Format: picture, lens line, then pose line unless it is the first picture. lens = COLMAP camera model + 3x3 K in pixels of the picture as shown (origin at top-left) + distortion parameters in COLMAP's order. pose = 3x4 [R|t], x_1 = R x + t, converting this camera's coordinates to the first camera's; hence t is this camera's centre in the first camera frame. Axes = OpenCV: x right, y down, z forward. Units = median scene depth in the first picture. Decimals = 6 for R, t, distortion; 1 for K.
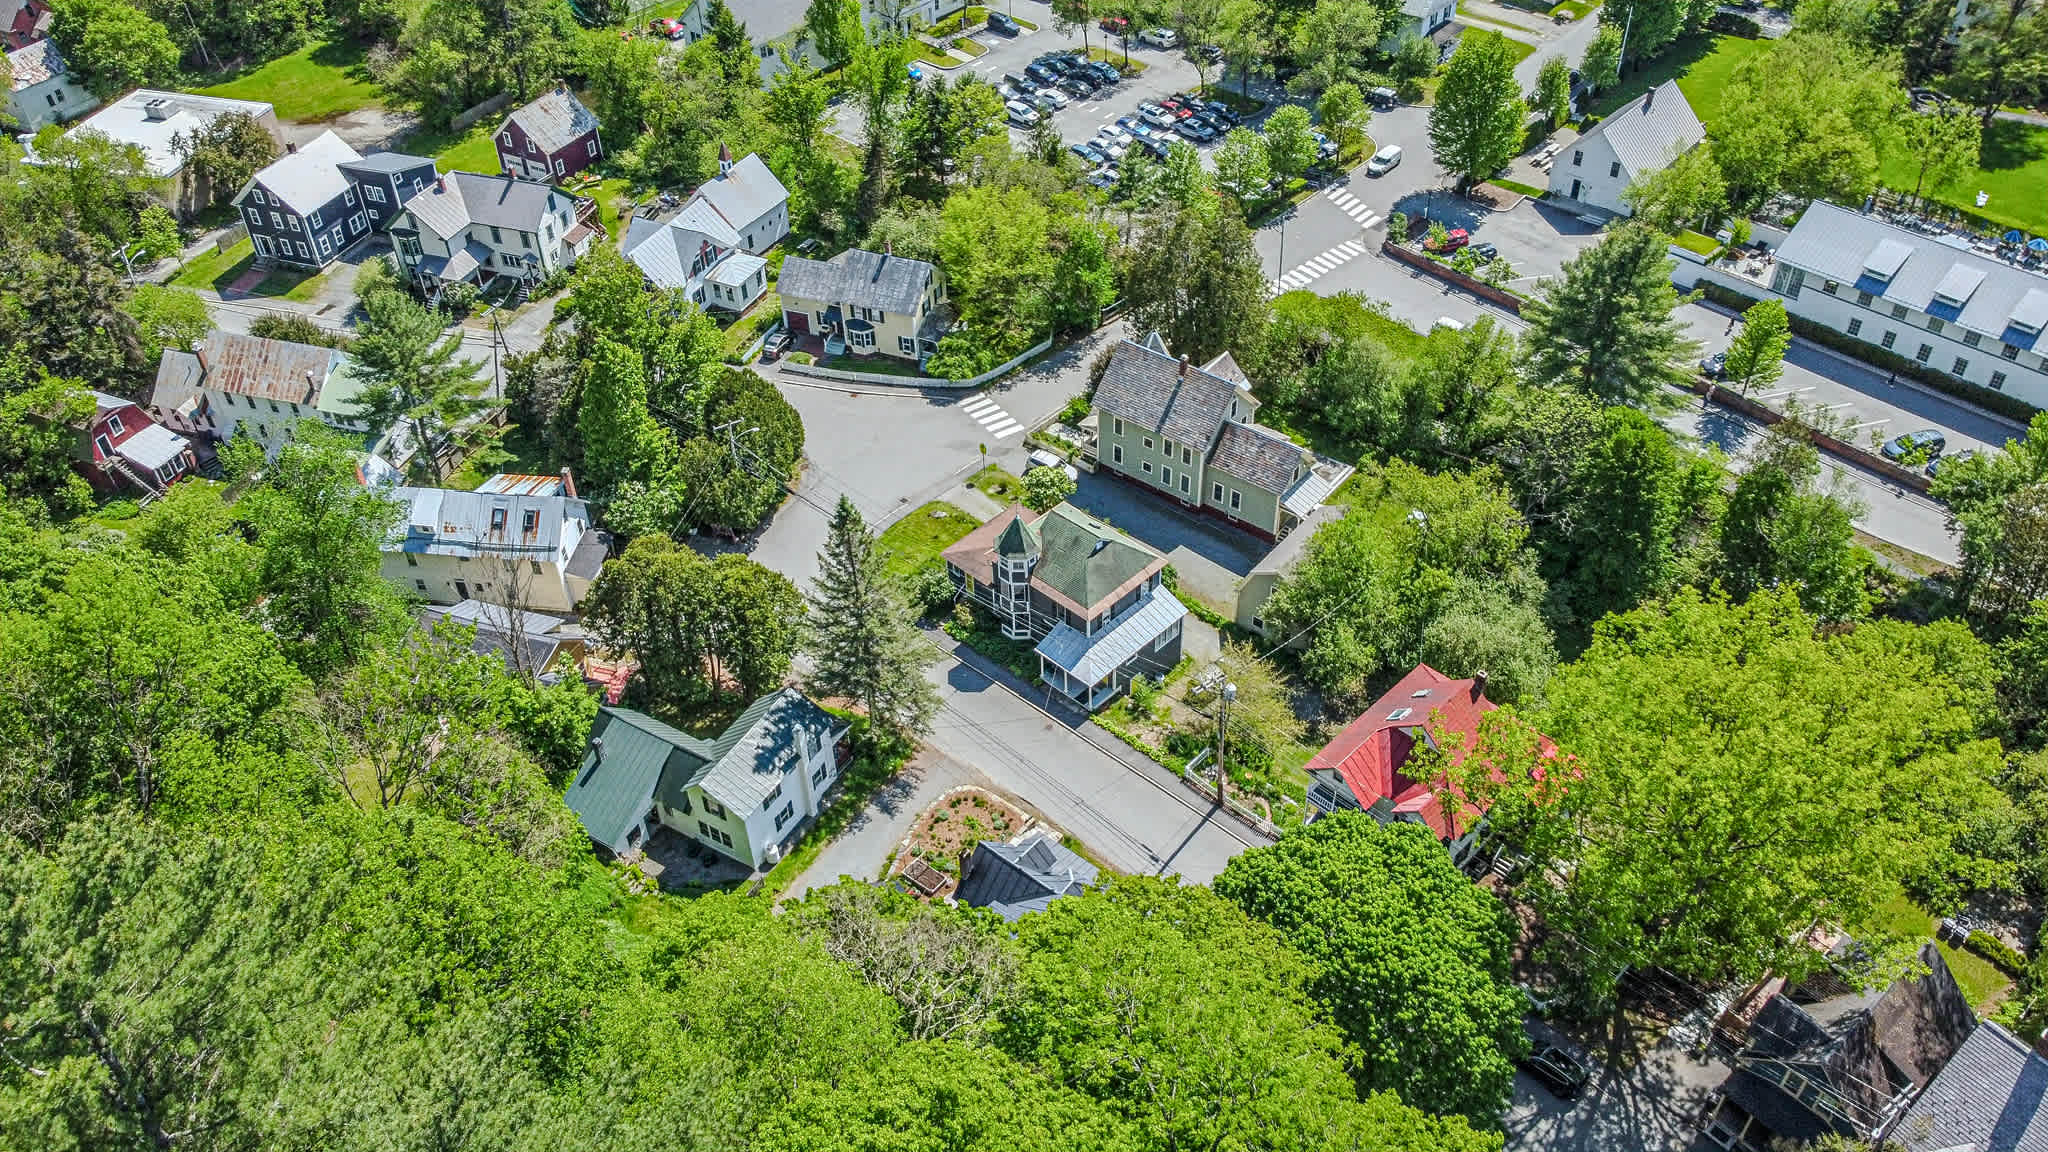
lens RADIAL K [[1559.5, 0, 1031.5], [0, 1559.5, 567.9], [0, 0, 1]] dist [-0.000365, -0.002669]
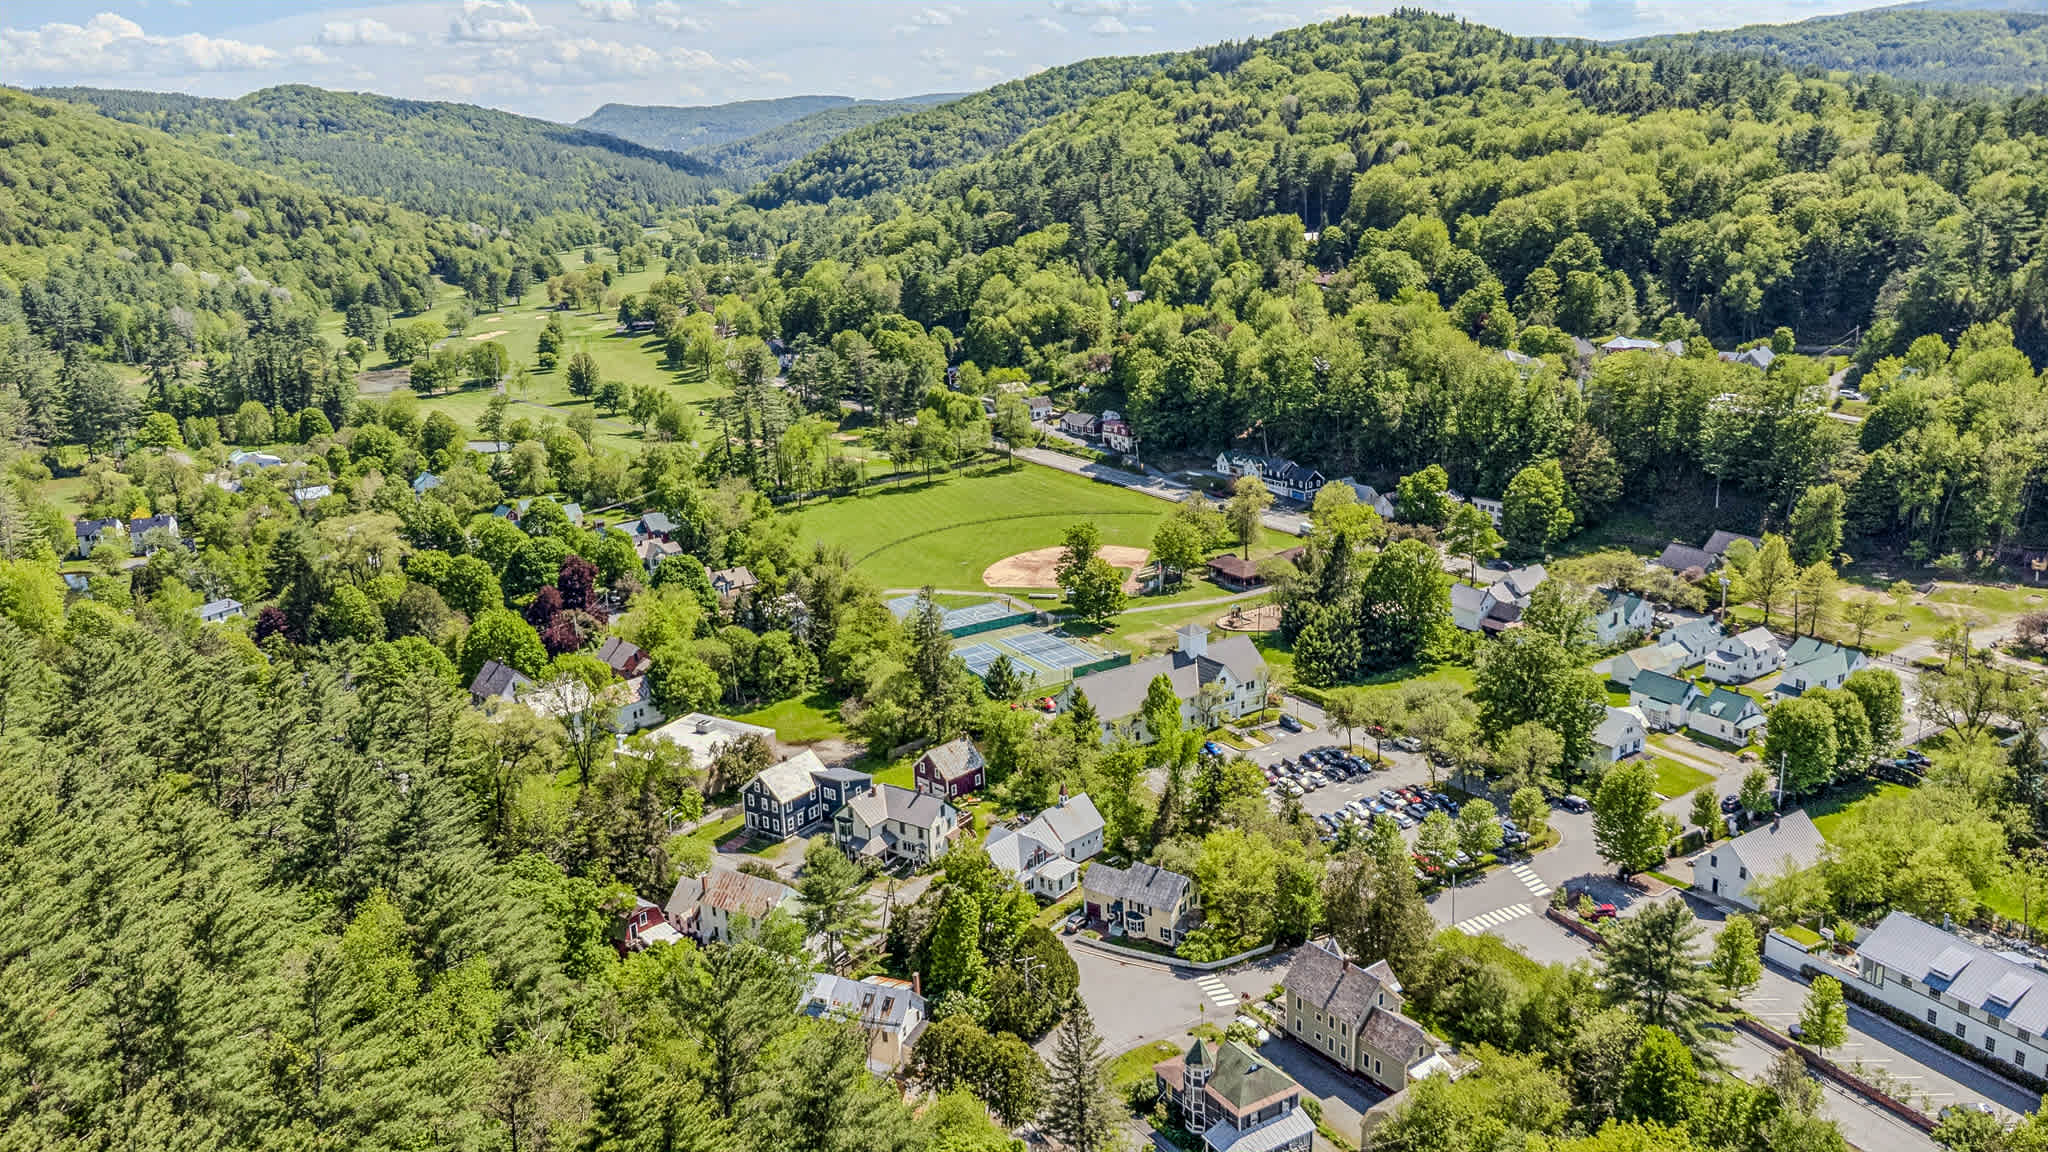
lens RADIAL K [[1559.5, 0, 1022.1], [0, 1559.5, 575.0], [0, 0, 1]] dist [-0.000365, -0.002669]
pose [[0.963291, 0.063674, -0.260799, 0.131493], [-0.164872, 0.906995, -0.387528, 0.119824], [0.211868, 0.416301, 0.884198, -0.369561]]
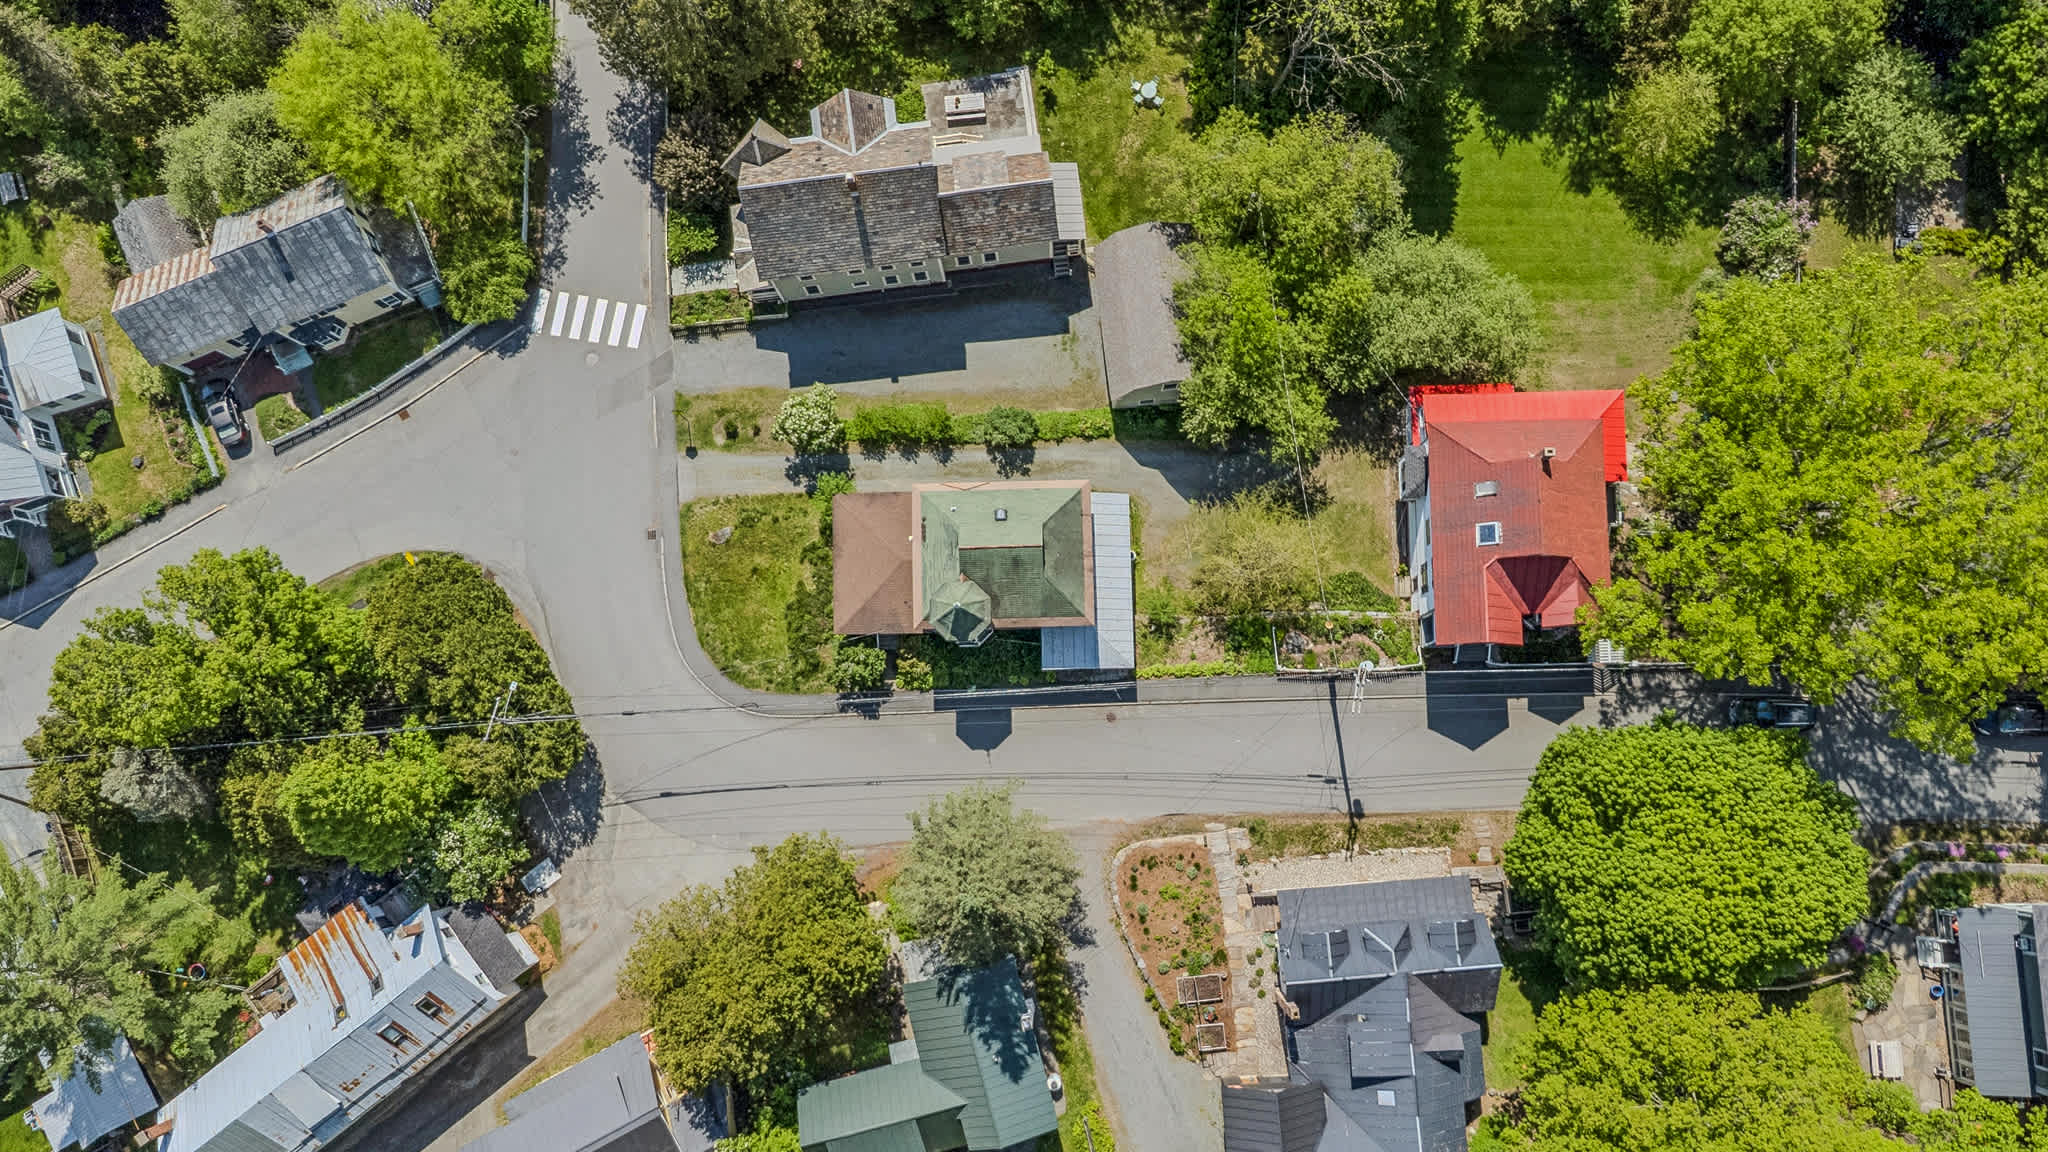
lens RADIAL K [[1559.5, 0, 1027.3], [0, 1559.5, 579.3], [0, 0, 1]] dist [-0.000365, -0.002669]
pose [[0.700357, -0.709463, 0.078502, -0.024874], [0.472638, 0.543343, 0.693824, -0.401127], [-0.534896, -0.448822, 0.715853, 0.304934]]
